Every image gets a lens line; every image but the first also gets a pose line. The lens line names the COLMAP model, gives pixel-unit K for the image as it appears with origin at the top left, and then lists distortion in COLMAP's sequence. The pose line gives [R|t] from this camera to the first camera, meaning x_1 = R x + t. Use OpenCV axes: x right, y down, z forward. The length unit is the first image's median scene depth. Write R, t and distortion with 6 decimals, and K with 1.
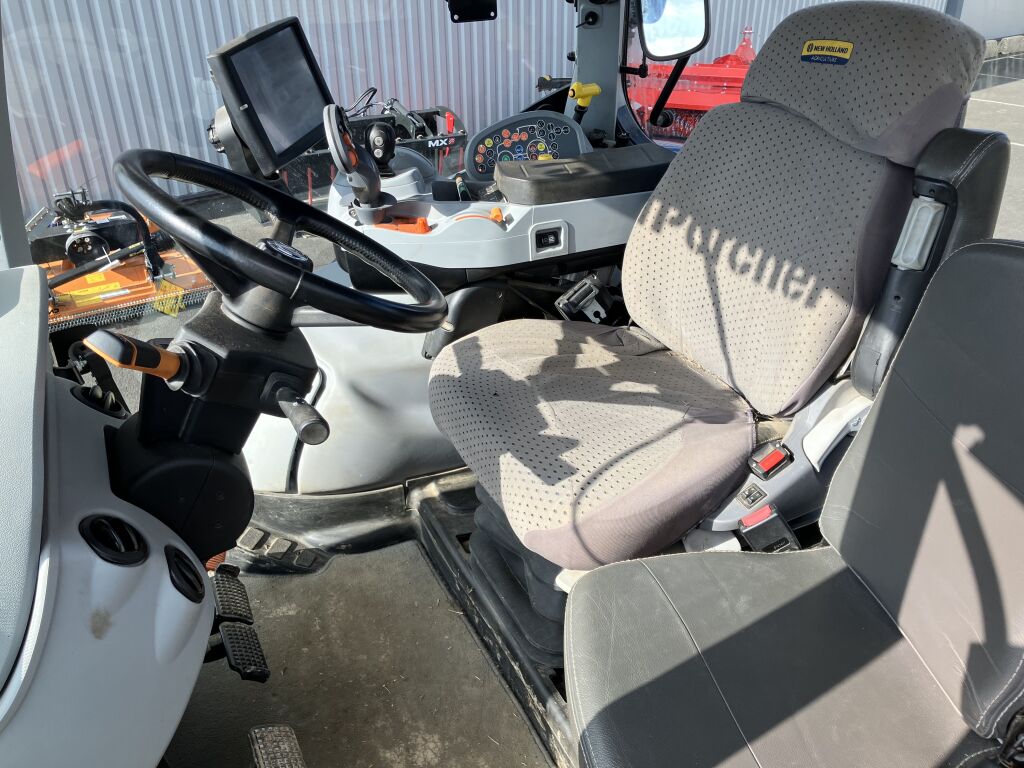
lens RADIAL K [[877.0, 0, 511.5], [0, 877.0, 381.6], [0, 0, 1]] dist [0.020869, 0.001853]
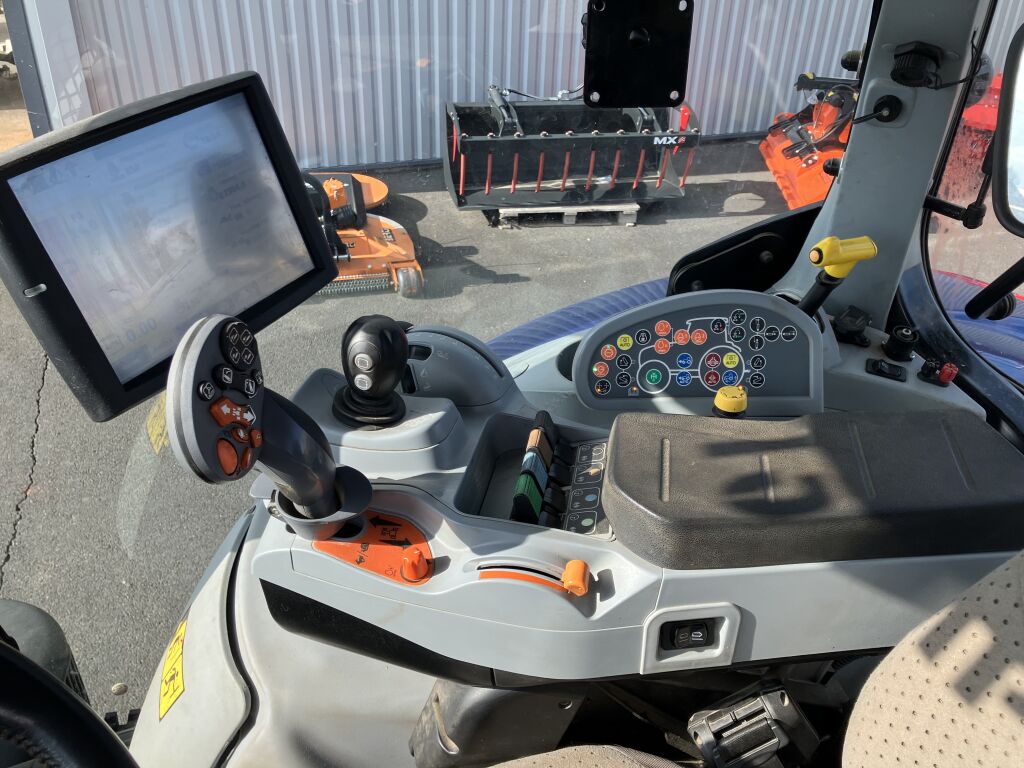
lens RADIAL K [[877.0, 0, 511.5], [0, 877.0, 381.6], [0, 0, 1]] dist [0.020869, 0.001853]
pose [[0.958170, 0.184238, -0.219013, 0.026408], [-0.176165, 0.982766, 0.056009, -0.266227], [0.225557, -0.015084, 0.974113, 0.493149]]
